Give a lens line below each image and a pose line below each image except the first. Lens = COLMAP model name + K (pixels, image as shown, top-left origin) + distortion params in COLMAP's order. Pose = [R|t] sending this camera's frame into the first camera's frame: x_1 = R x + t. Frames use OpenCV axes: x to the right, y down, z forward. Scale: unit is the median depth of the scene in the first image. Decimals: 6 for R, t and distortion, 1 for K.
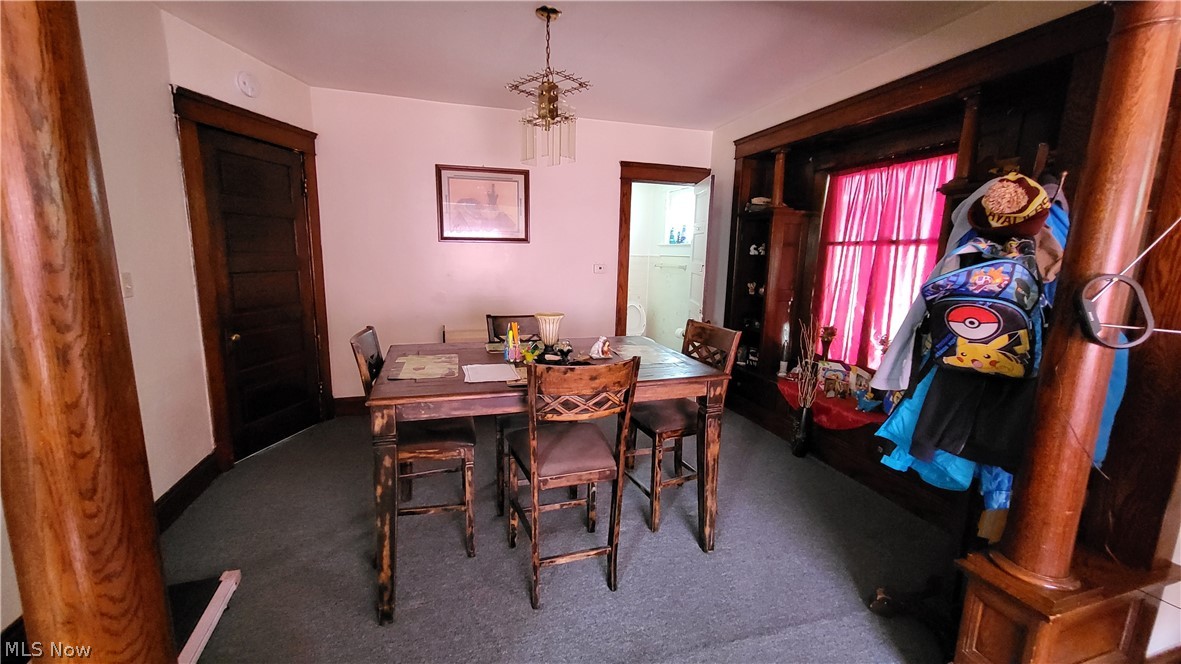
lens RADIAL K [[459.7, 0, 587.2], [0, 459.7, 328.6], [0, 0, 1]] dist [0.008261, 0.000162]
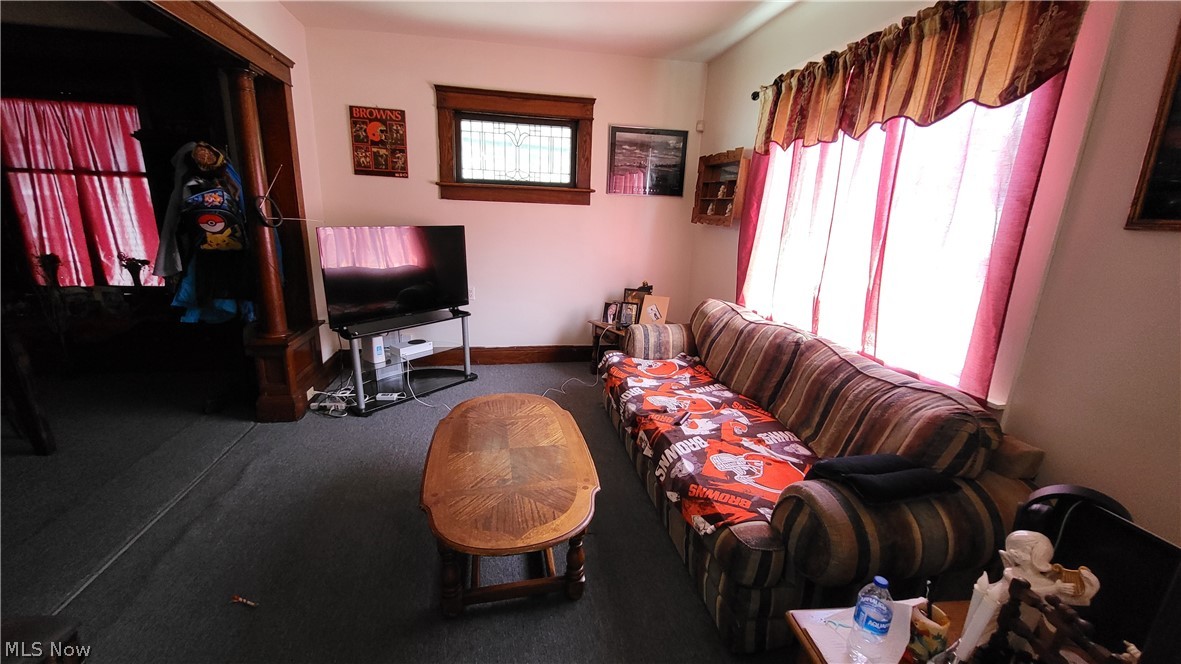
lens RADIAL K [[459.7, 0, 588.6], [0, 459.7, 326.8], [0, 0, 1]] dist [0.008261, 0.000162]
pose [[0.092947, -0.266795, 0.959261, -0.783732], [0.136349, 0.957766, 0.253168, 0.102741], [-0.986291, 0.107263, 0.125399, -0.587616]]
